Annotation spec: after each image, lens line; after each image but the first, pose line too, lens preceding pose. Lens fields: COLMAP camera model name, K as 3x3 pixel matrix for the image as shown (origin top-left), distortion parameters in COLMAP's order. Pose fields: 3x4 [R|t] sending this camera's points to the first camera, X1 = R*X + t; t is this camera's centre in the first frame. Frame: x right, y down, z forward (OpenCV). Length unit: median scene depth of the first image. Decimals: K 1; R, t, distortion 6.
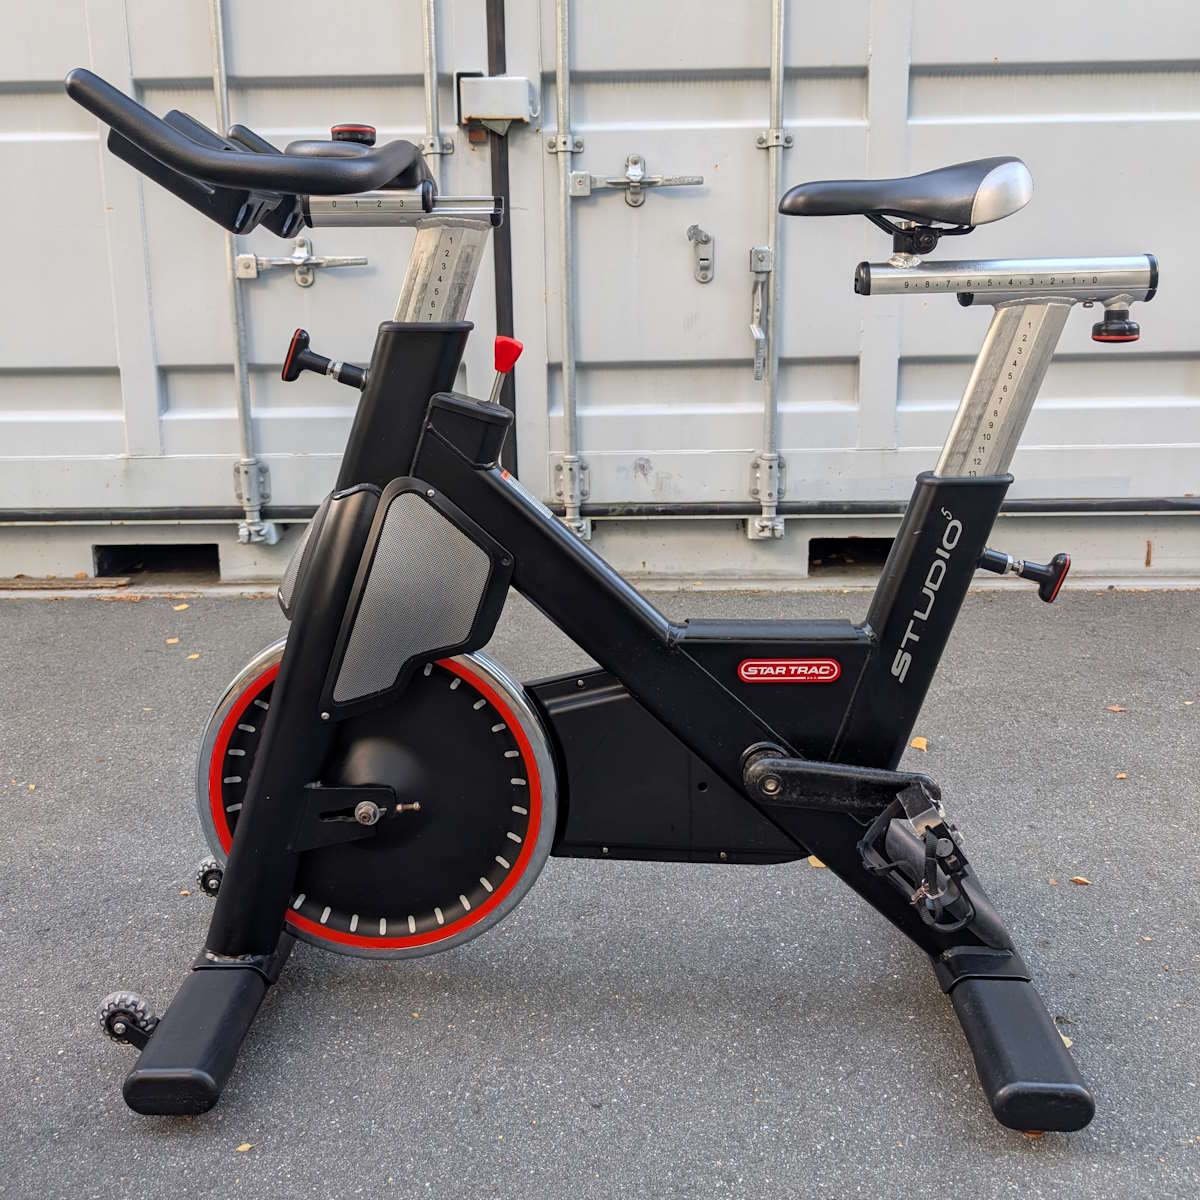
lens RADIAL K [[1138.2, 0, 559.0], [0, 1138.2, 510.1], [0, 0, 1]] dist [0.013690, 0.000000]
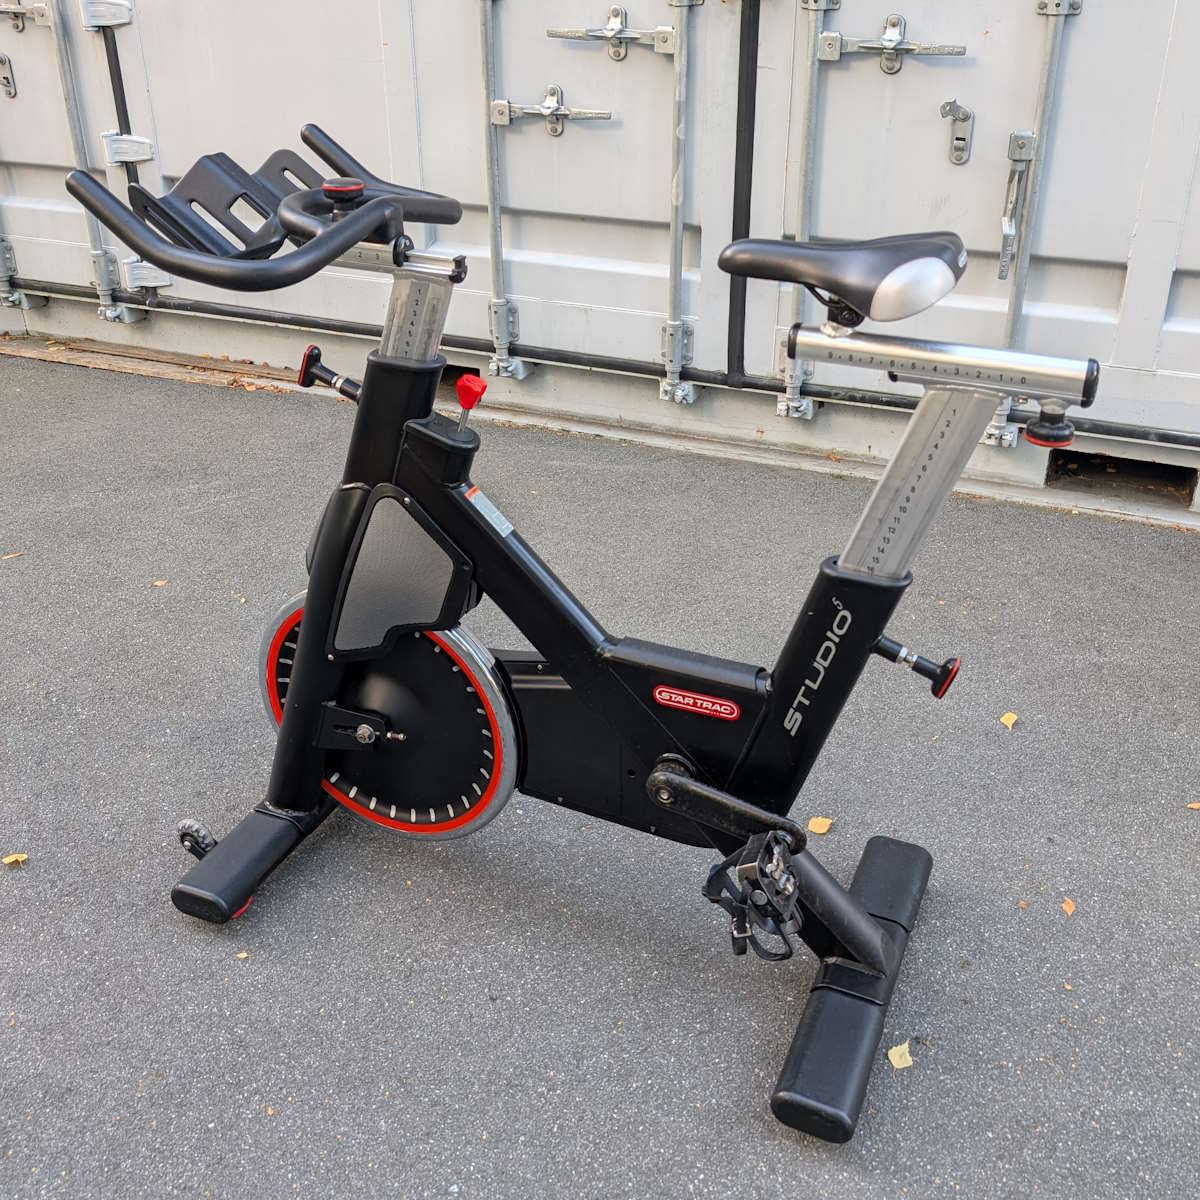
lens RADIAL K [[1199.6, 0, 638.1], [0, 1199.6, 514.2], [0, 0, 1]] dist [0.034510, 0.000000]
pose [[0.940224, 0.166853, -0.296881, 0.218090], [-0.089615, 0.962250, 0.256992, -0.154988], [0.328554, -0.215025, 0.919683, -0.024647]]
